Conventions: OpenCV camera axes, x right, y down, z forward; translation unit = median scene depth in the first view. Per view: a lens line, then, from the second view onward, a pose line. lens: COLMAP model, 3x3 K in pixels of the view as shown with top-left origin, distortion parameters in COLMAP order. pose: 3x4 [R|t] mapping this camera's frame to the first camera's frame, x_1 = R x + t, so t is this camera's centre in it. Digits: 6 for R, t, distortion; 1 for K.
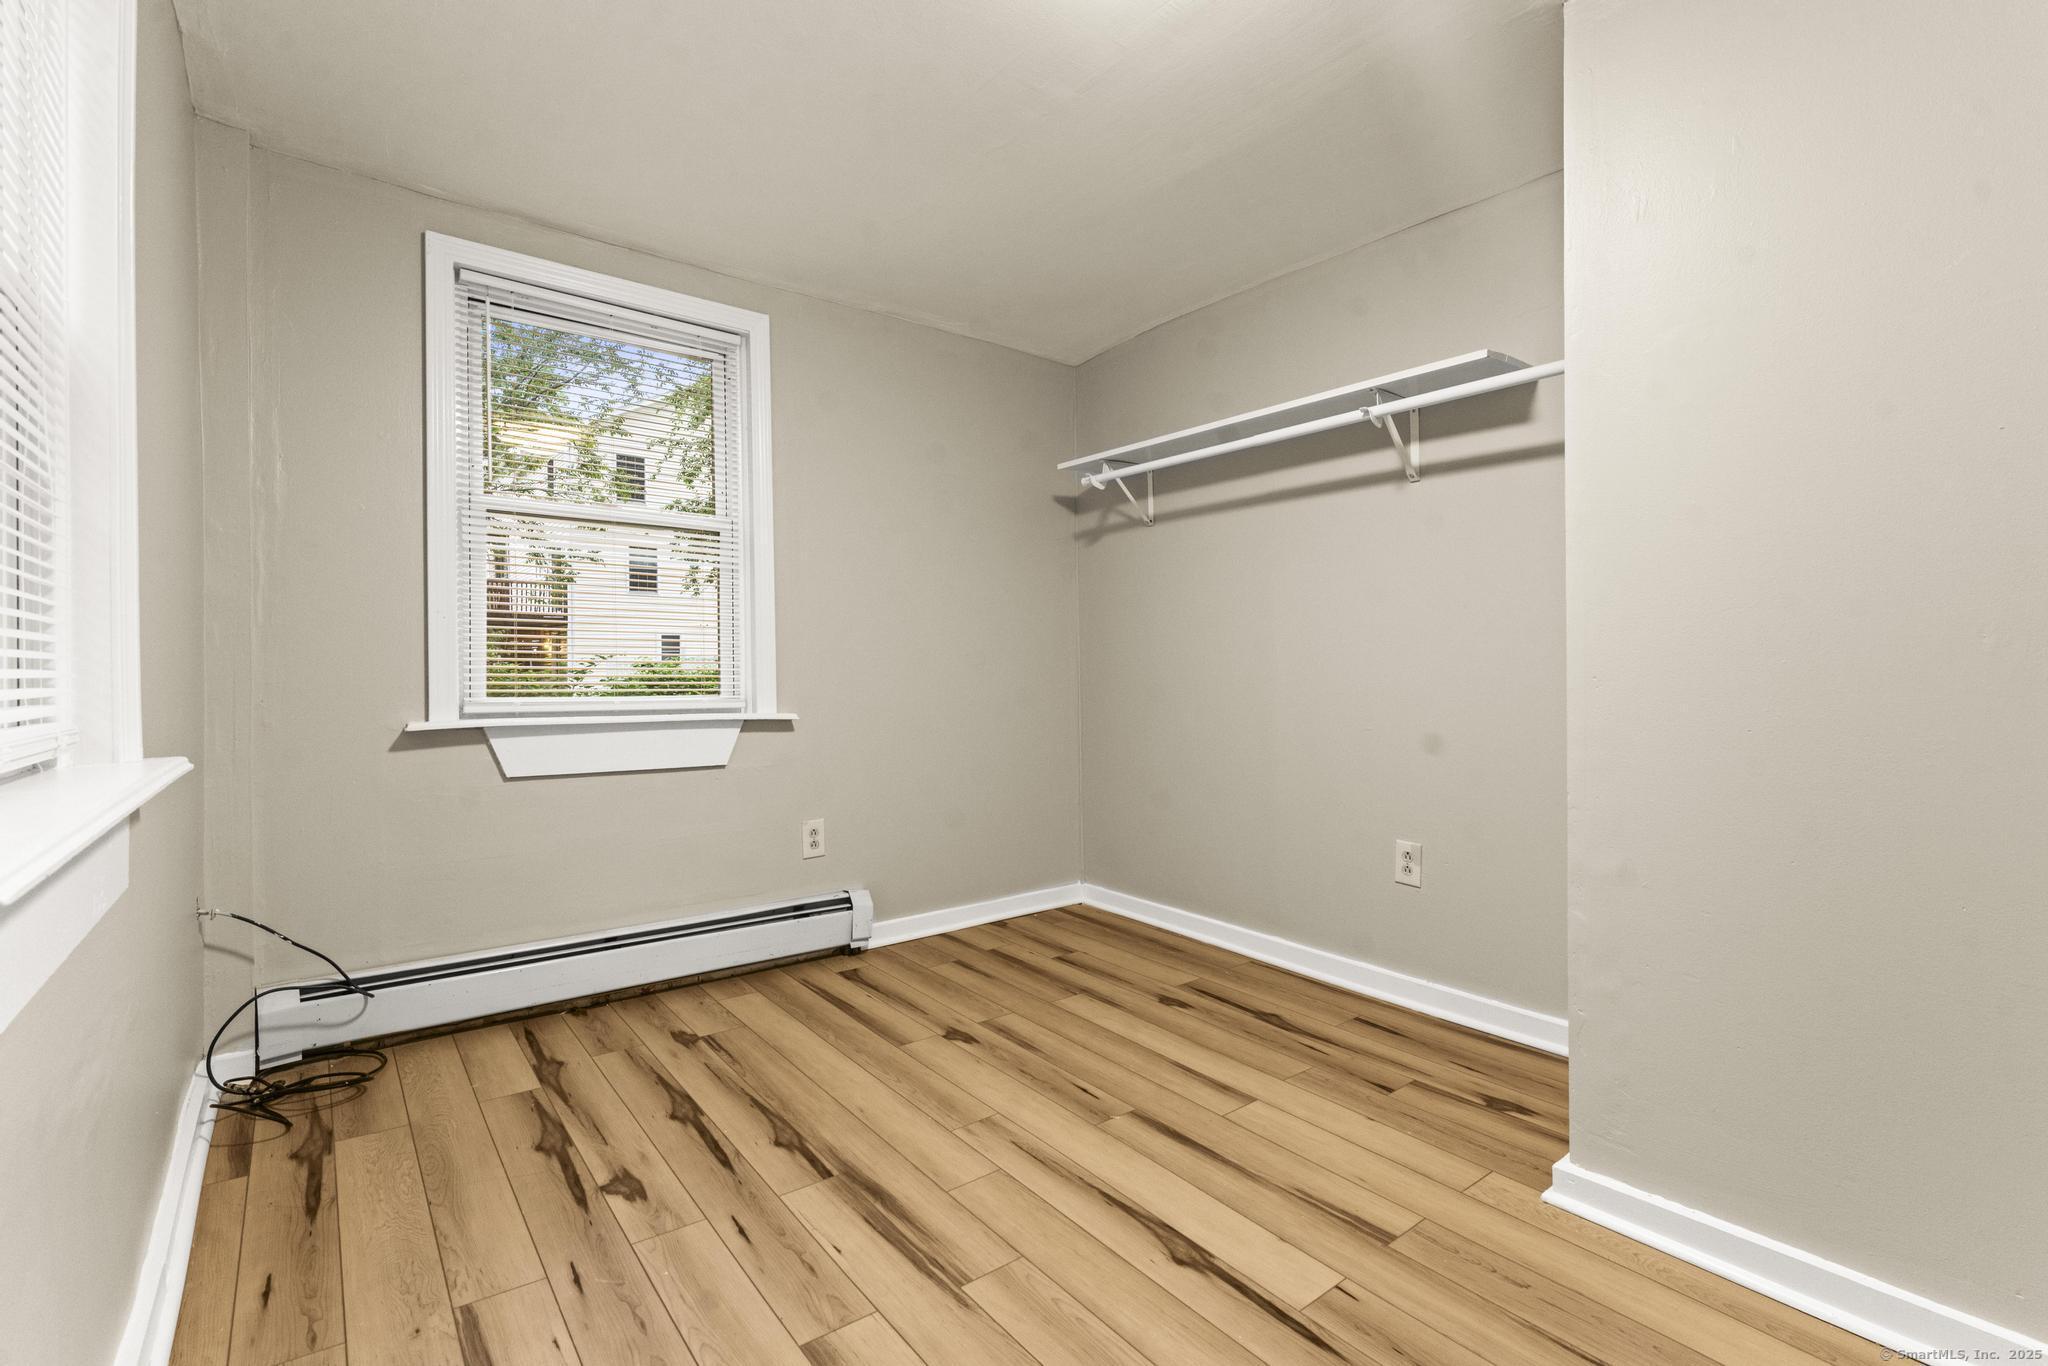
lens RADIAL K [[914.9, 0, 1024.0], [0, 914.9, 683.0], [0, 0, 1]] dist [0.000322, 0.000026]
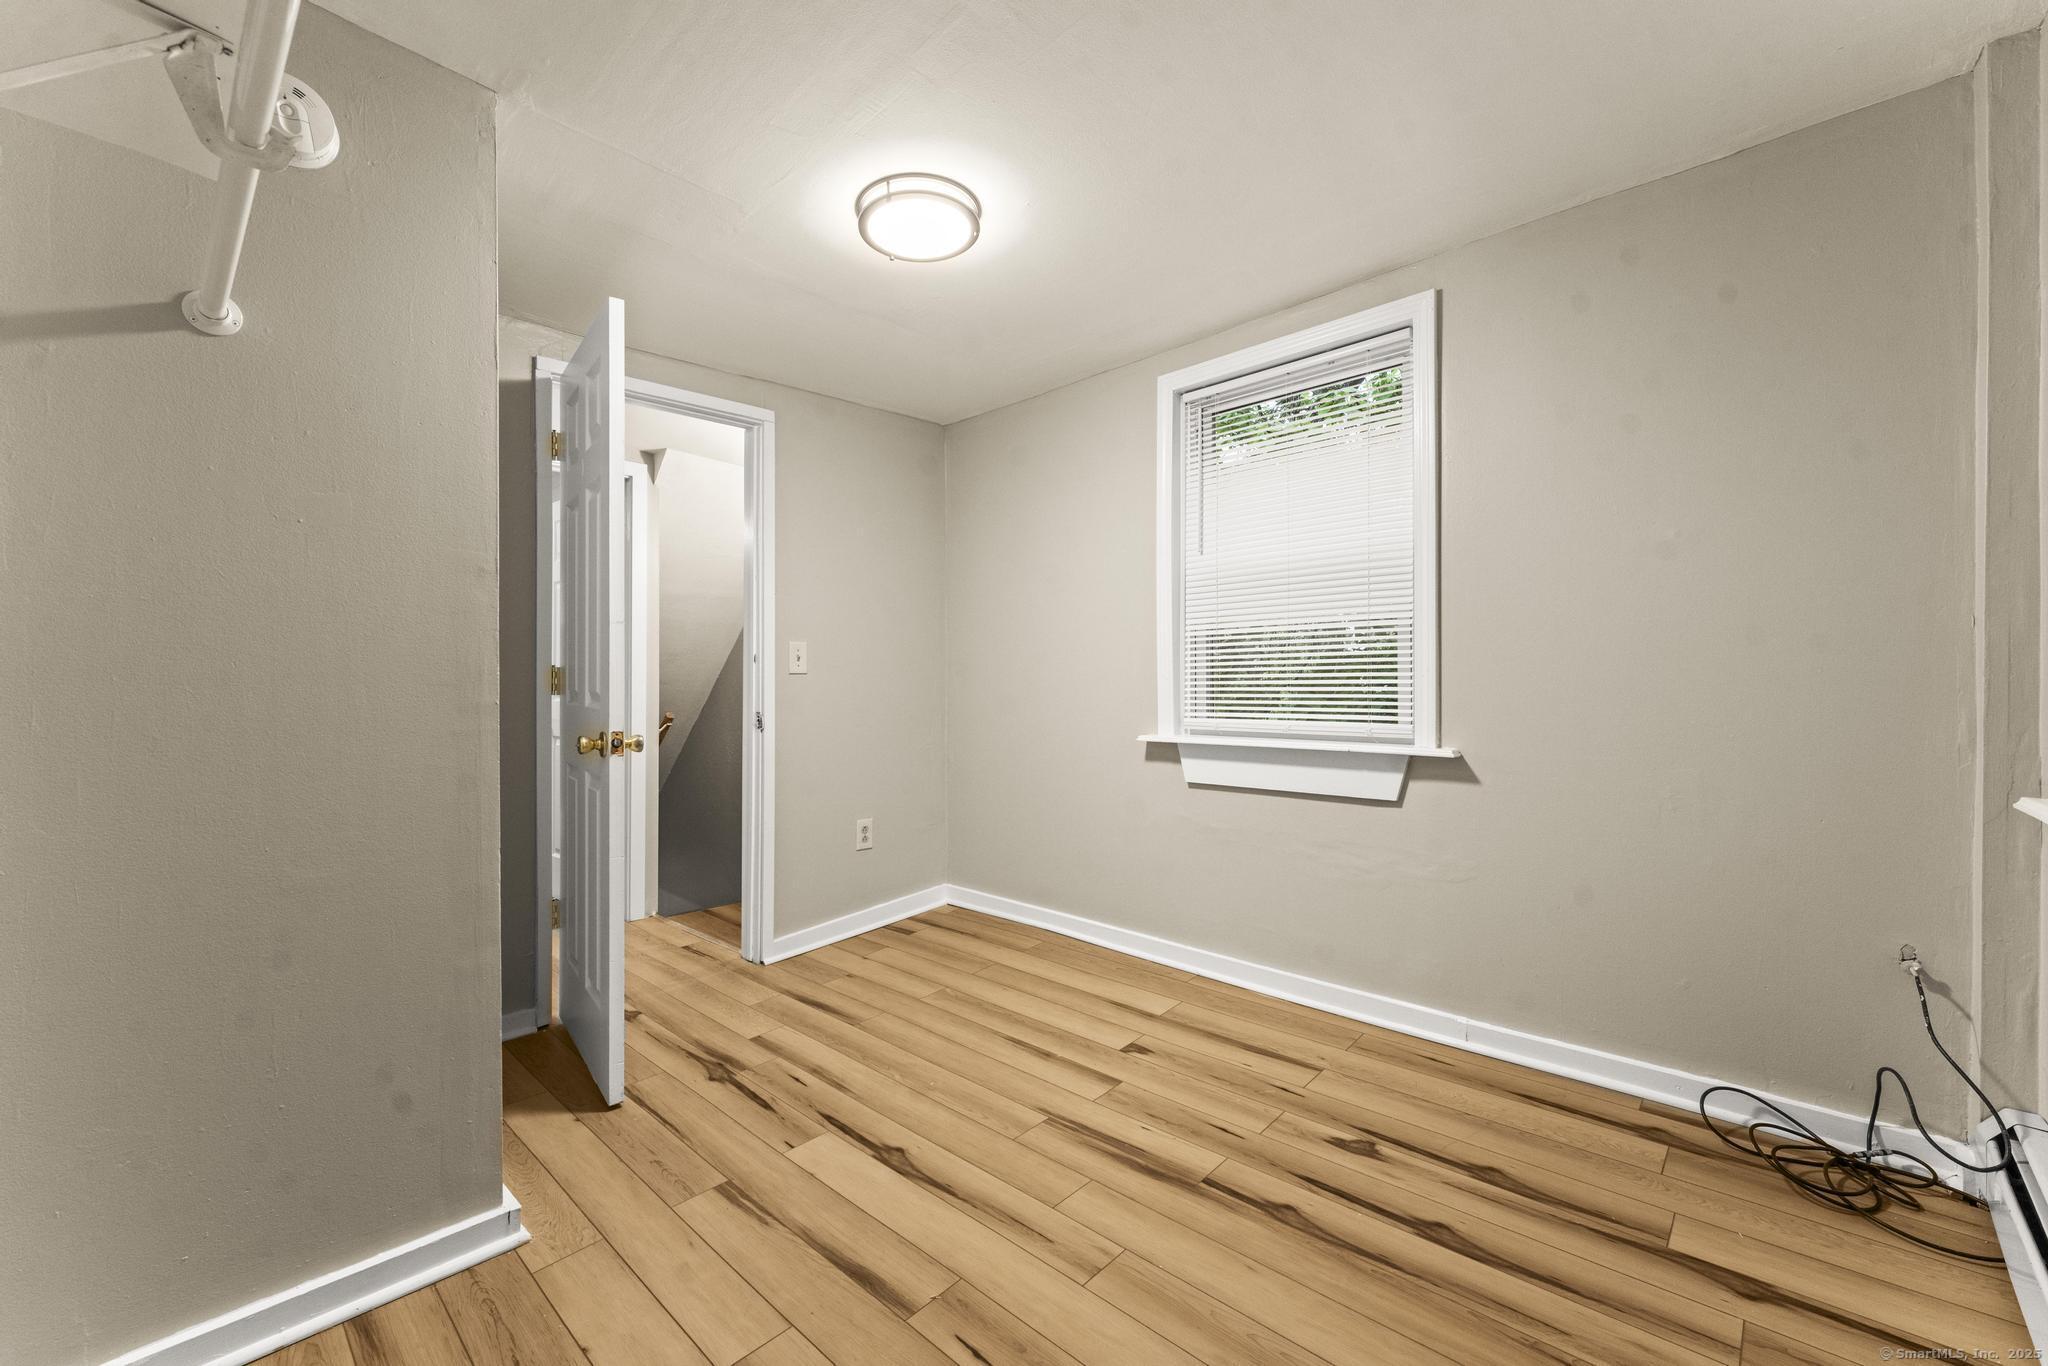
lens RADIAL K [[828.2, 0, 1024.3], [0, 828.2, 670.8], [0, 0, 1]] dist [0.000376, 0.000078]
pose [[-0.987980, 0.014623, -0.153887, 0.145949], [0.014870, 0.999889, -0.000454, -0.072213], [0.153864, -0.002737, -0.988088, 1.991221]]
